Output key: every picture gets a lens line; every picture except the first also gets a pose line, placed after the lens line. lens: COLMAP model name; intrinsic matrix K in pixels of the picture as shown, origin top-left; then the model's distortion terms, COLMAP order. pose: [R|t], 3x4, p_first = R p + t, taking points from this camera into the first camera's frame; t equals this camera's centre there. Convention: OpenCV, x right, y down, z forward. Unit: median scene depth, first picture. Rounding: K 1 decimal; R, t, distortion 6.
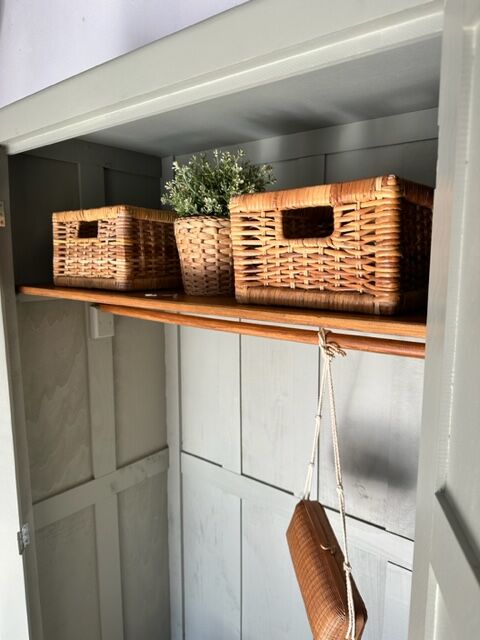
lens RADIAL K [[460.4, 0, 240.3], [0, 460.4, 318.1], [0, 0, 1]] dist [0.011842, -0.036142]
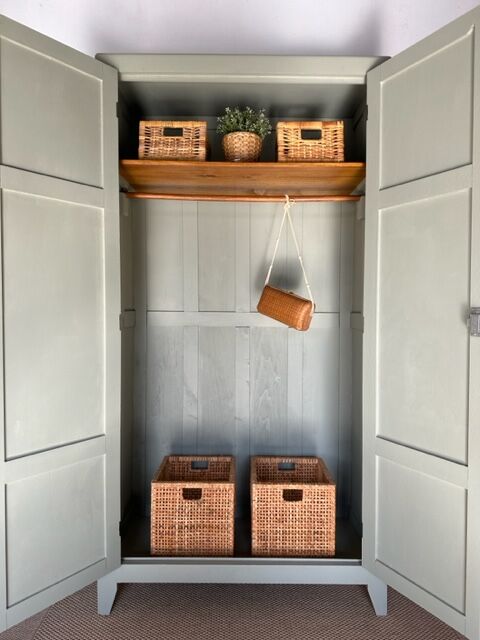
lens RADIAL K [[460.4, 0, 239.7], [0, 460.4, 320.7], [0, 0, 1]] dist [0.011842, -0.036142]
pose [[0.777054, 0.001674, 0.629432, -1.892271], [0.078894, 0.991851, -0.100035, 1.128907], [-0.624470, 0.127391, 0.770590, -0.737831]]
